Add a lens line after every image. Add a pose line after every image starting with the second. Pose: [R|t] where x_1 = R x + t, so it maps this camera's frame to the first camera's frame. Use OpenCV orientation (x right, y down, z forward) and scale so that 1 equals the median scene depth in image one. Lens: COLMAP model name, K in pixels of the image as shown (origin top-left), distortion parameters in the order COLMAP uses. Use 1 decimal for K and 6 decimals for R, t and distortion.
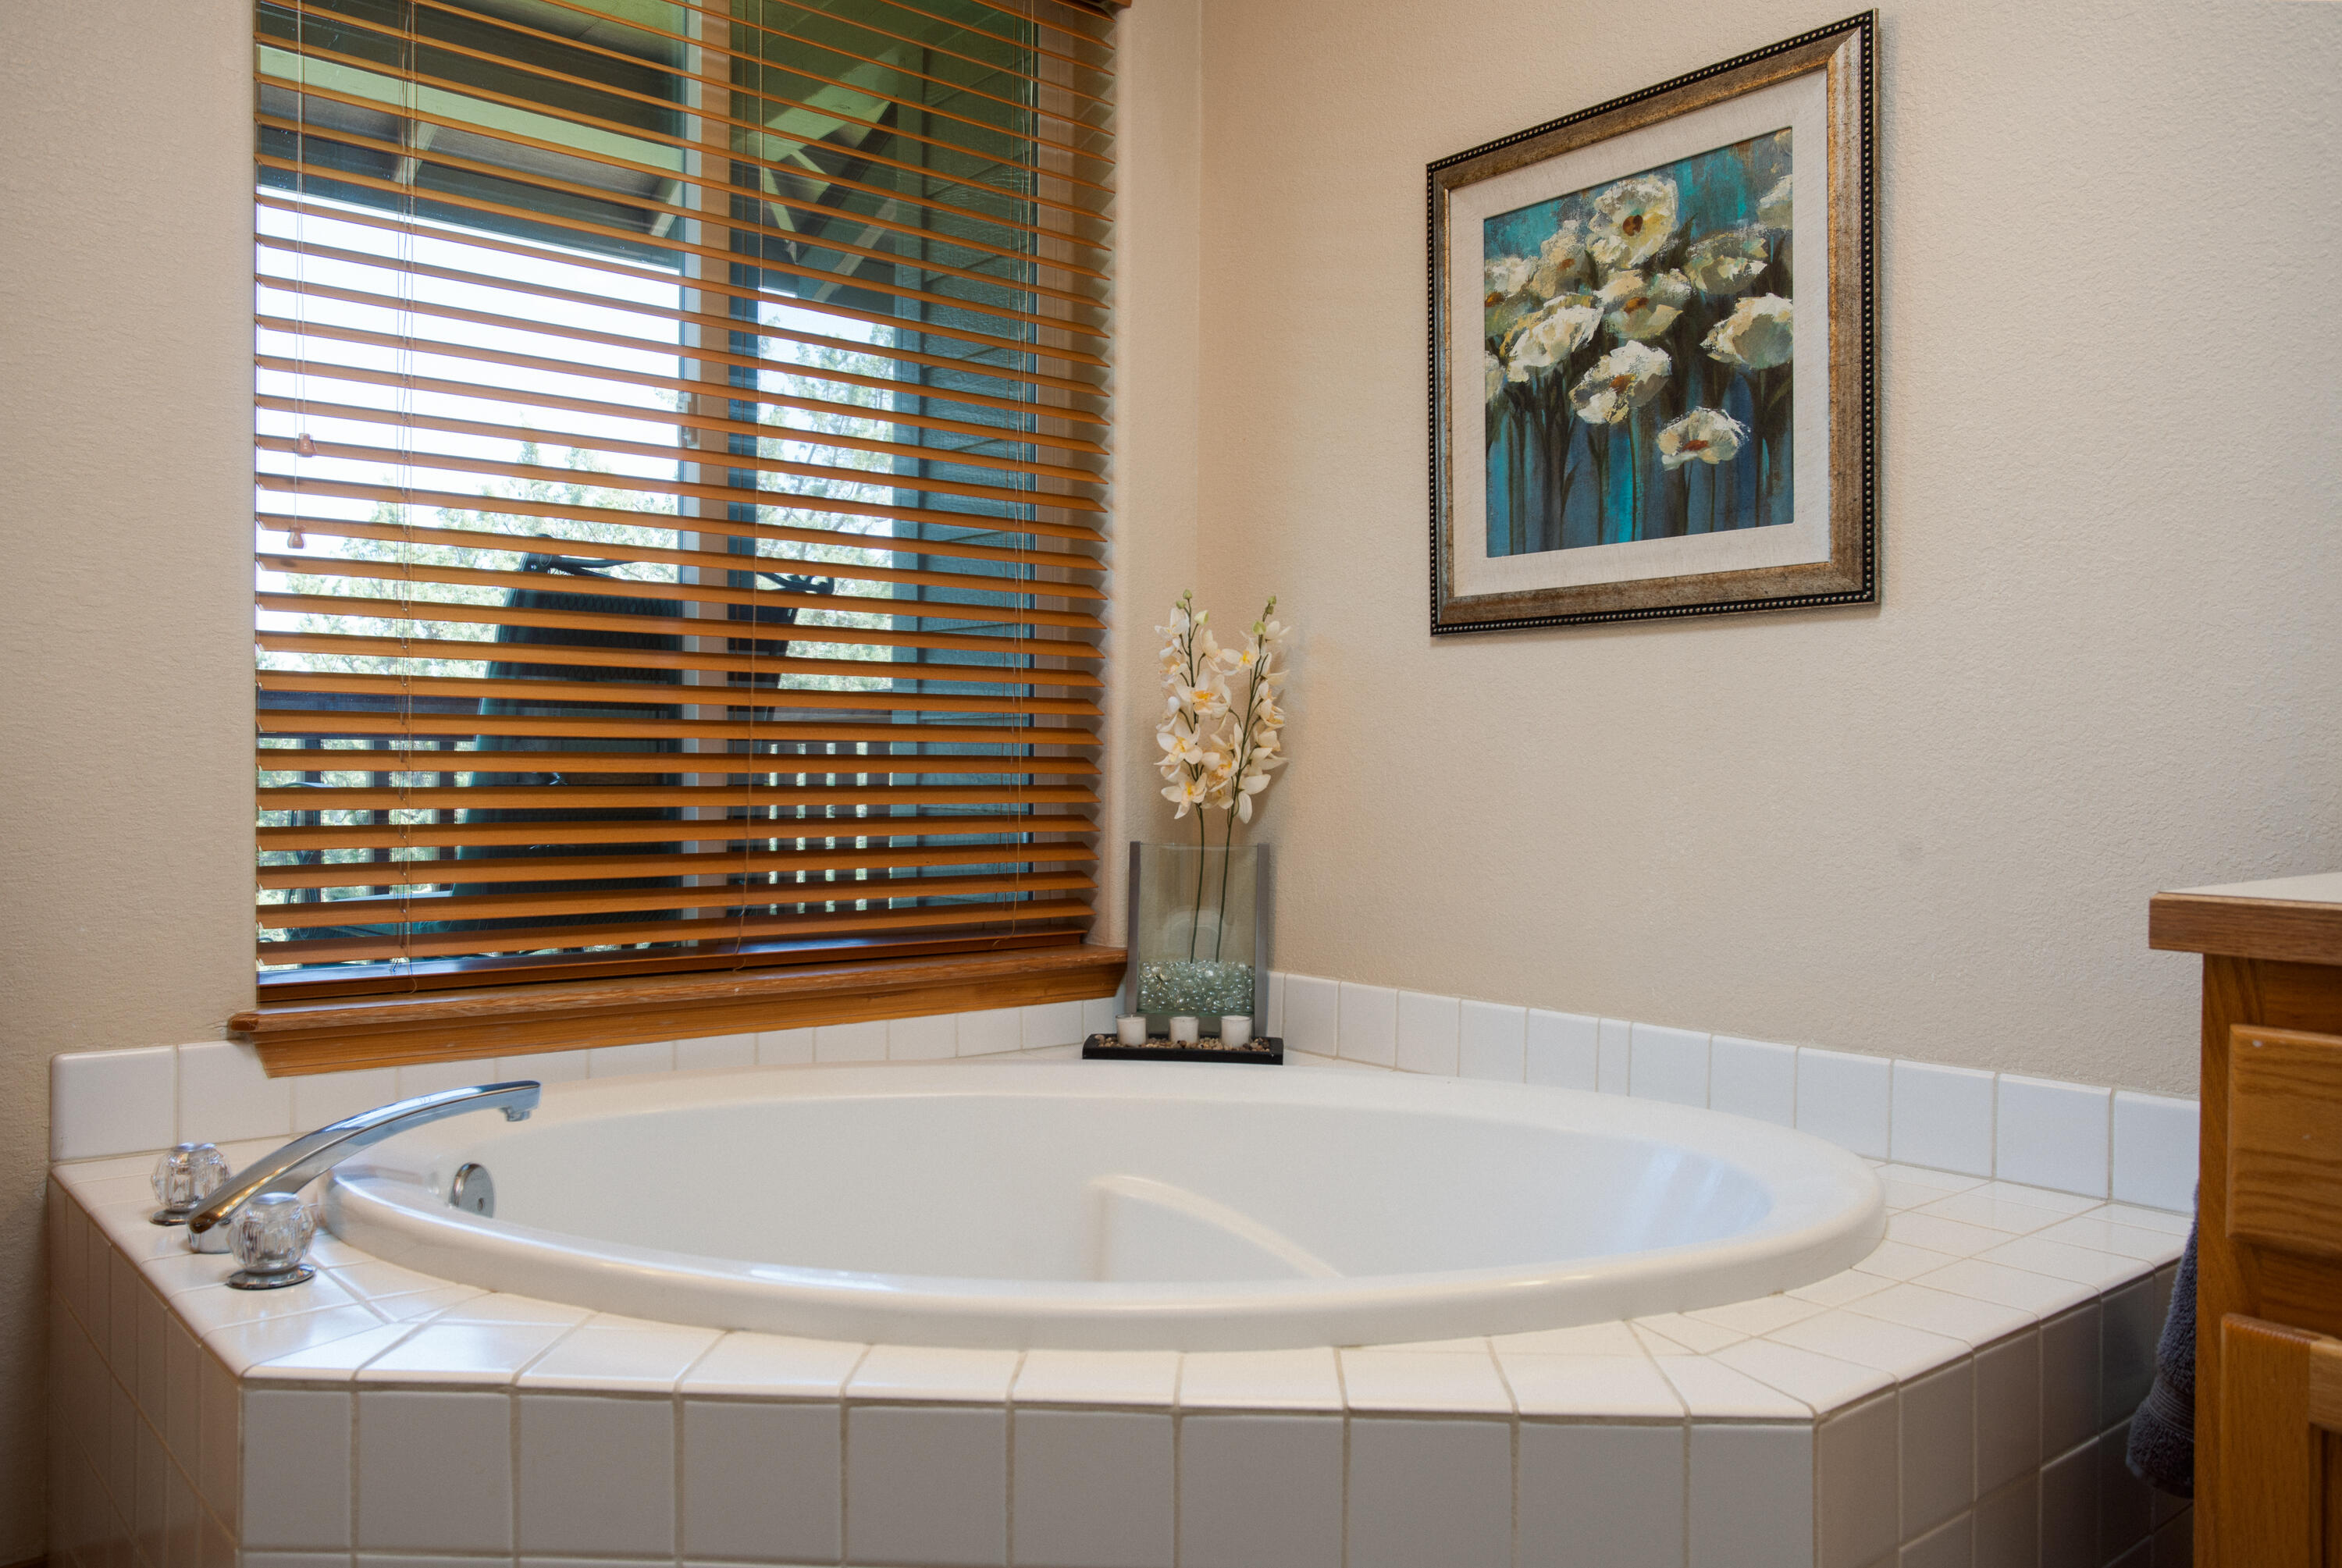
lens RADIAL K [[1776.3, 0, 1166.7], [0, 1776.3, 788.4], [0, 0, 1]] dist [-0.010122, 0.001692]
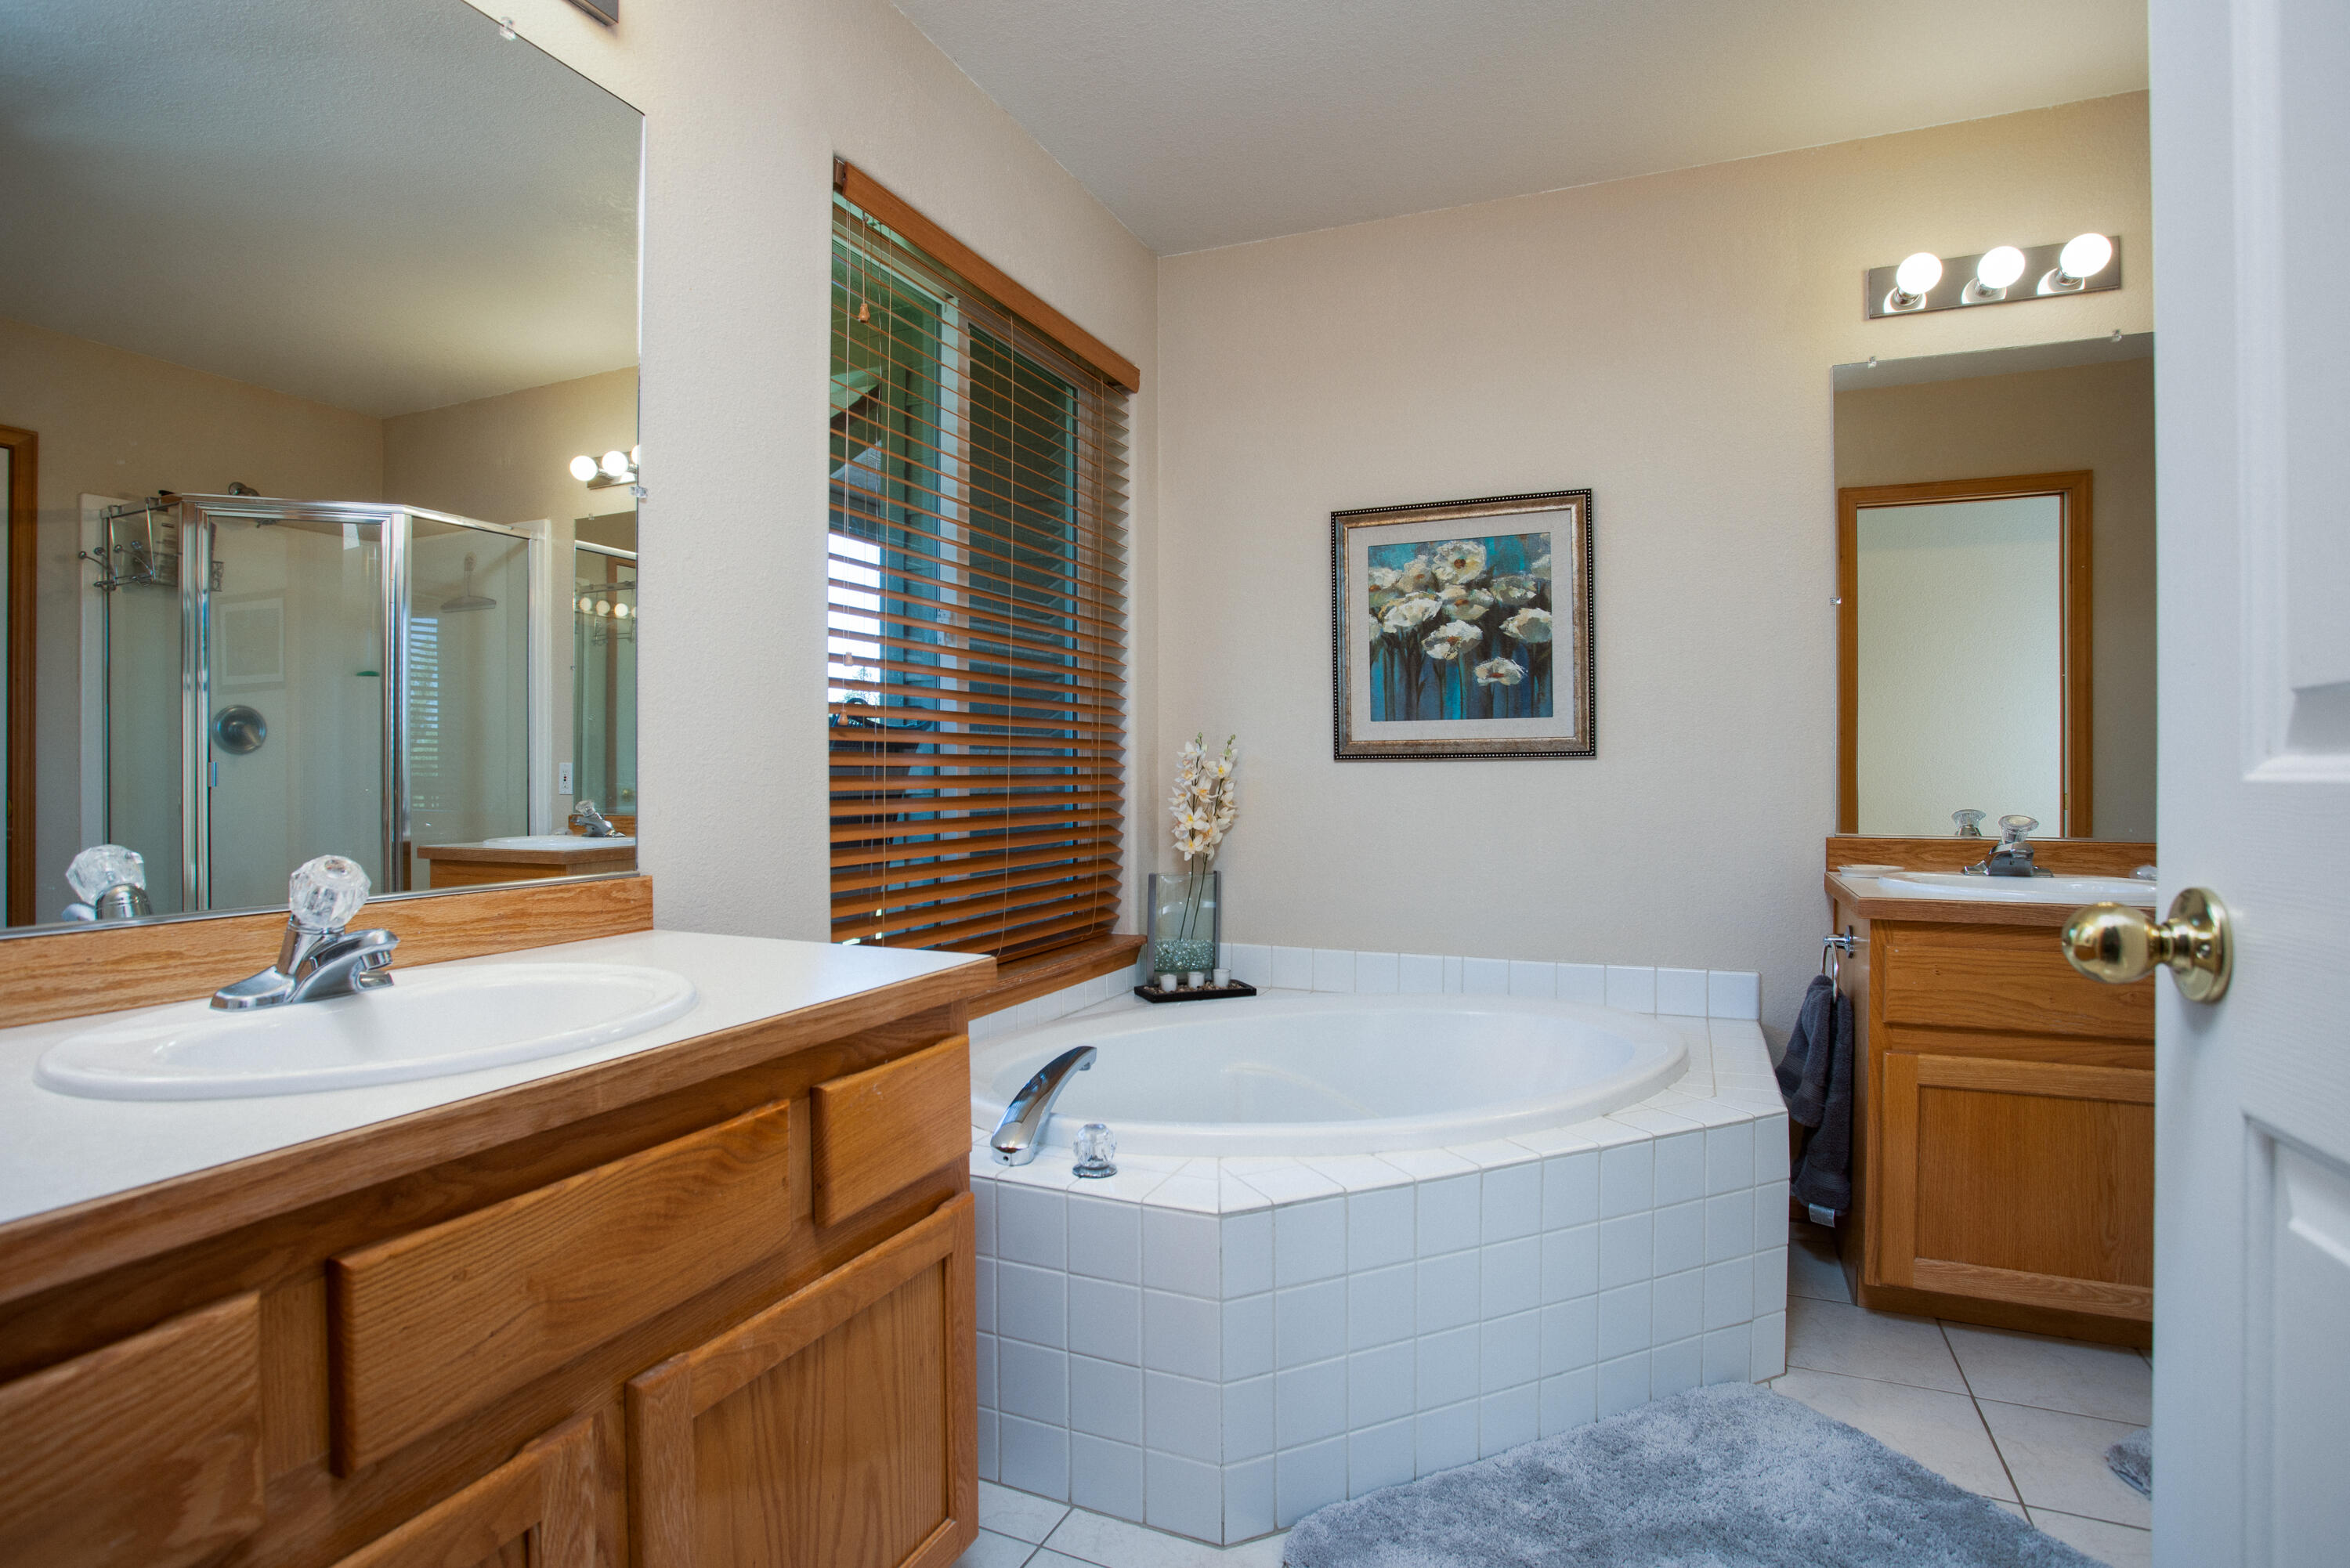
lens RADIAL K [[1167.1, 0, 1186.2], [0, 1167.1, 783.5], [0, 0, 1]] dist [-0.058603, 0.017213]
pose [[0.875685, -0.003764, 0.482868, -0.643604], [0.012571, 0.999808, -0.015006, -0.049583], [-0.482719, 0.019211, 0.875564, -0.006342]]
